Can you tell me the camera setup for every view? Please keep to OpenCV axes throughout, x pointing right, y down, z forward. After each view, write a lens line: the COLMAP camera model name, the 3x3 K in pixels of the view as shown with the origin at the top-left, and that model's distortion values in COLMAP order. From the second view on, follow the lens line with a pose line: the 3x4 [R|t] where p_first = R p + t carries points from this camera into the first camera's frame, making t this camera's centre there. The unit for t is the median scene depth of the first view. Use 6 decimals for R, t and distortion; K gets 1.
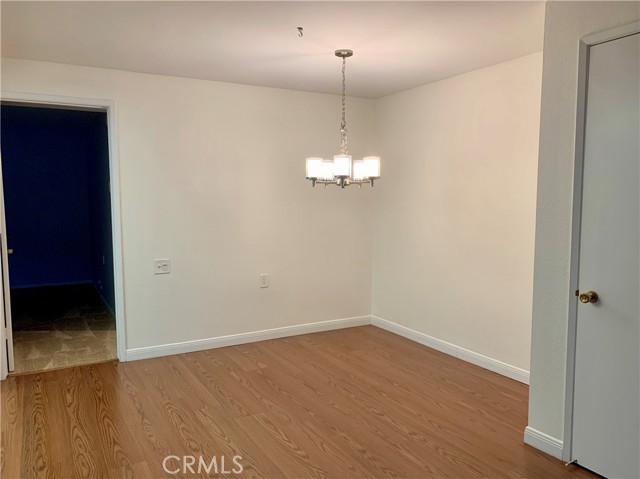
lens RADIAL K [[492.6, 0, 322.1], [0, 492.6, 239.5], [0, 0, 1]] dist [0.032619, -0.038980]
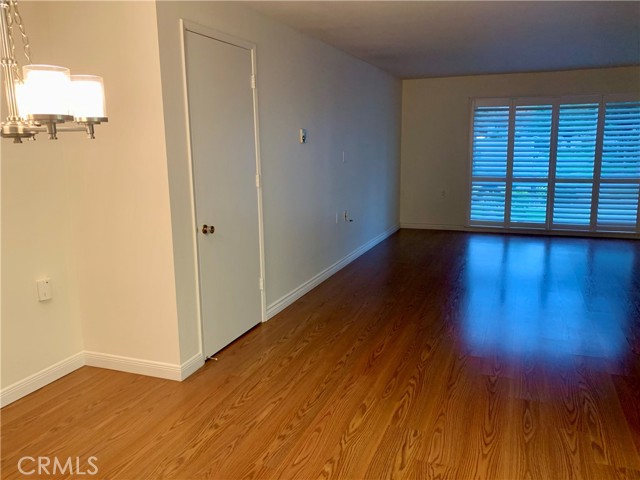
lens RADIAL K [[524.4, 0, 322.5], [0, 524.4, 240.6], [0, 0, 1]] dist [0.012757, 0.001404]
pose [[-0.639998, -0.123021, 0.758464, -0.603377], [0.080388, 0.970963, 0.225320, -0.121330], [-0.764160, 0.205176, -0.611525, 1.356220]]
